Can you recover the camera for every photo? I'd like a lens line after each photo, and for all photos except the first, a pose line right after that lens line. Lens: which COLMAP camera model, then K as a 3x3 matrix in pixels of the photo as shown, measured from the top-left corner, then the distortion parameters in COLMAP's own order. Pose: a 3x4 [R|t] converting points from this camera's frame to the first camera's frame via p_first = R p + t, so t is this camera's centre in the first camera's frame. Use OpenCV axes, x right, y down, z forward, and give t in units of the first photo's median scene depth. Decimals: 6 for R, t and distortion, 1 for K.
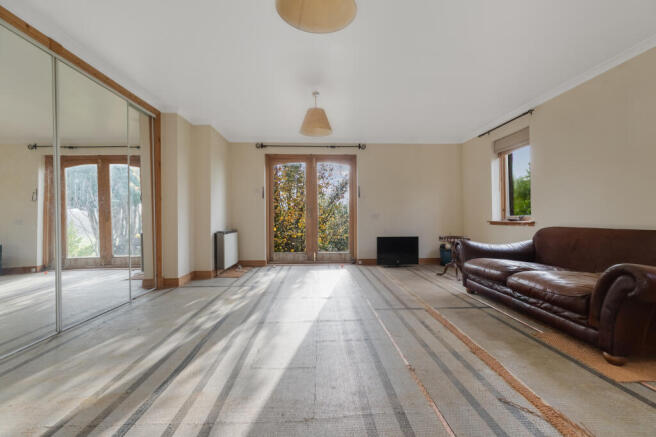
lens RADIAL K [[300.3, 0, 328.6], [0, 300.3, 217.9], [0, 0, 1]] dist [-0.026566, 0.005385]
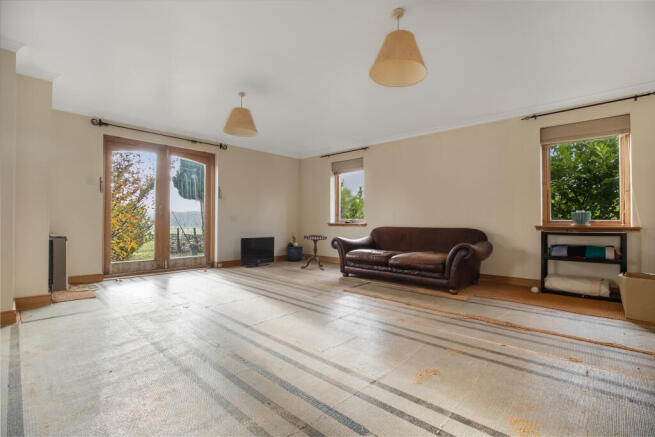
lens RADIAL K [[299.8, 0, 332.6], [0, 299.8, 218.7], [0, 0, 1]] dist [-0.026566, 0.005385]
pose [[0.708112, 0.015946, 0.705920, -0.390176], [-0.009514, 0.999870, -0.013043, 0.007953], [-0.706036, 0.002520, 0.708171, 0.066043]]
